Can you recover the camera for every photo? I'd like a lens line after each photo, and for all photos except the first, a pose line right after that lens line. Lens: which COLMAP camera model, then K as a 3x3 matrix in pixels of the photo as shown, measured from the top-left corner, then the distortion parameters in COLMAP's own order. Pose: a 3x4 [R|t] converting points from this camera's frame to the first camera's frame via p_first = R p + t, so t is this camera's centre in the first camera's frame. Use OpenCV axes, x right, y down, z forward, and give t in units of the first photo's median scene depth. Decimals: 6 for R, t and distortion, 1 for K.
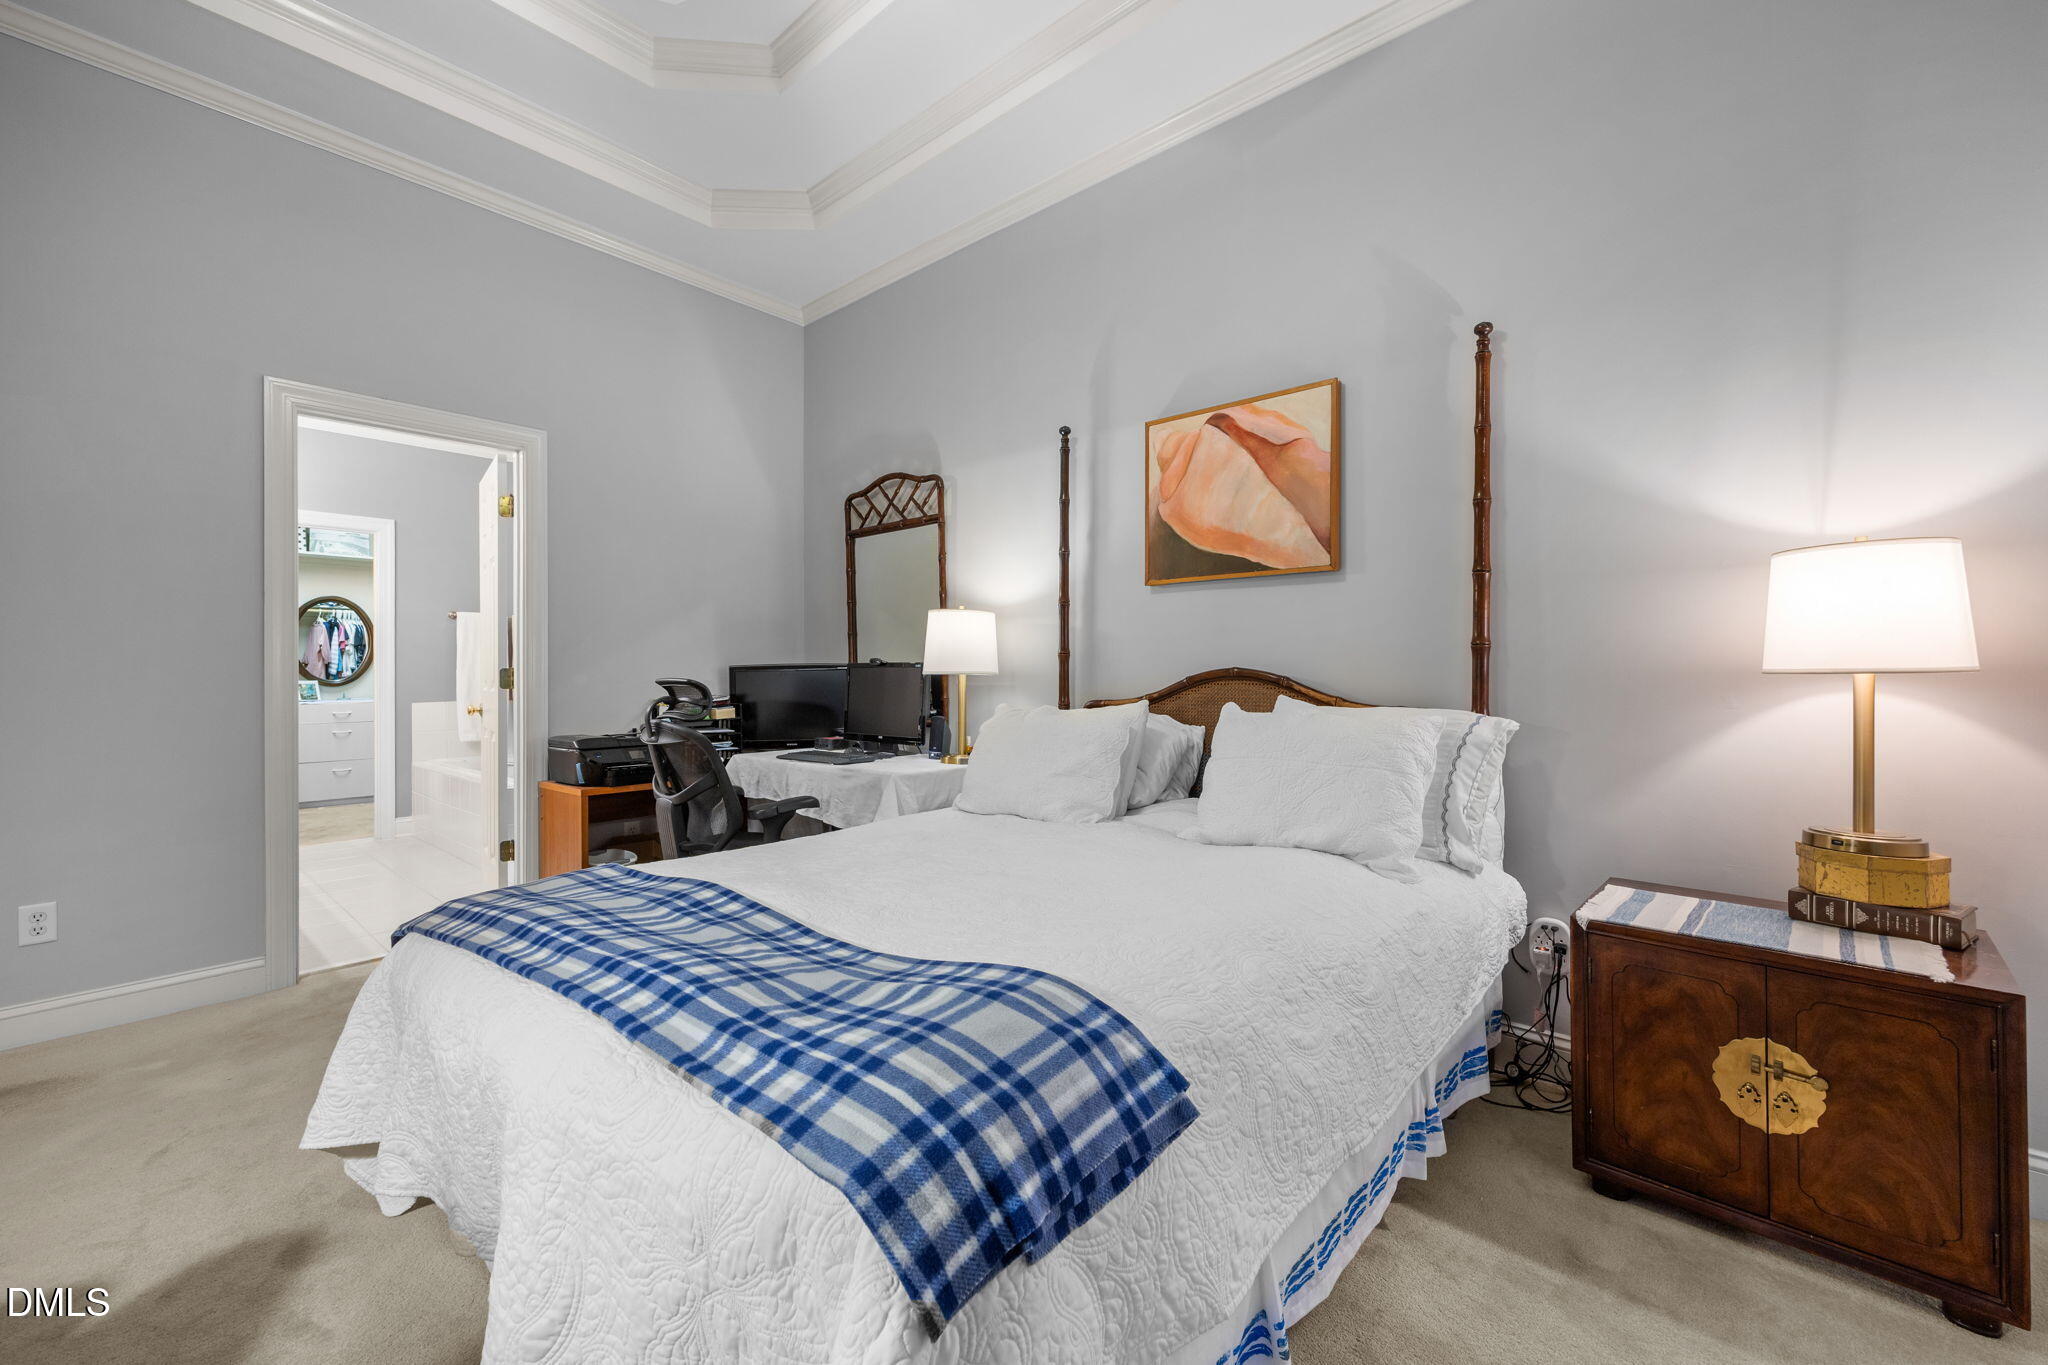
lens RADIAL K [[824.3, 0, 1024.0], [0, 824.3, 682.5], [0, 0, 1]] dist [0.000286, 0.000039]
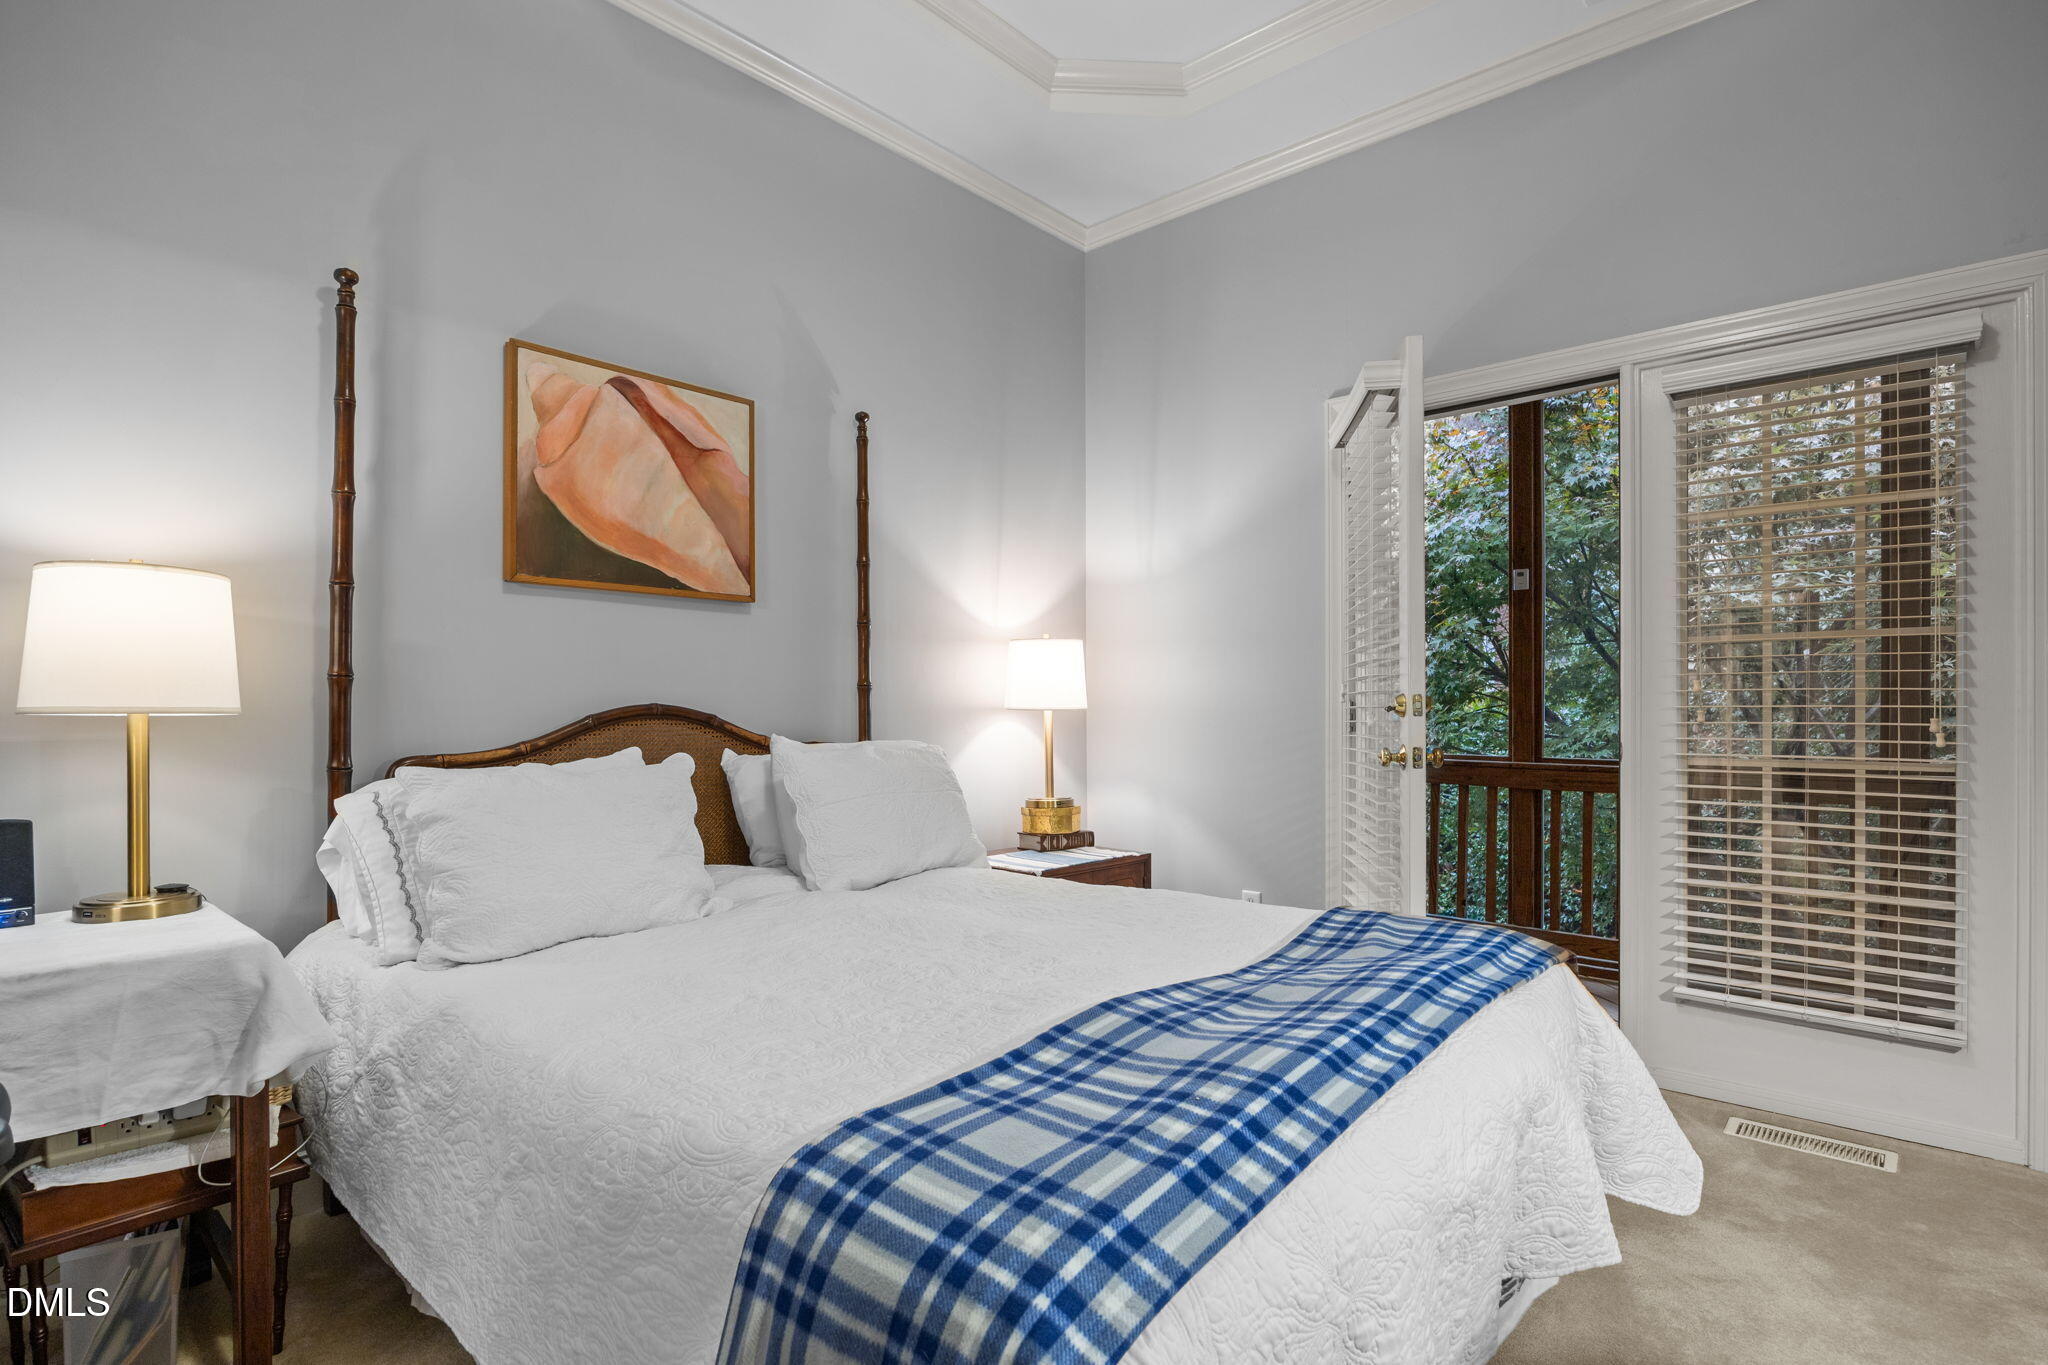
lens RADIAL K [[1012.5, 0, 1021.6], [0, 1012.5, 715.9], [0, 0, 1]] dist [0.001024, 0.000018]
pose [[0.010121, -0.006379, 0.999928, -0.746153], [0.016235, 0.999849, 0.006214, -0.006555], [-0.999817, 0.016171, 0.010223, 0.641657]]
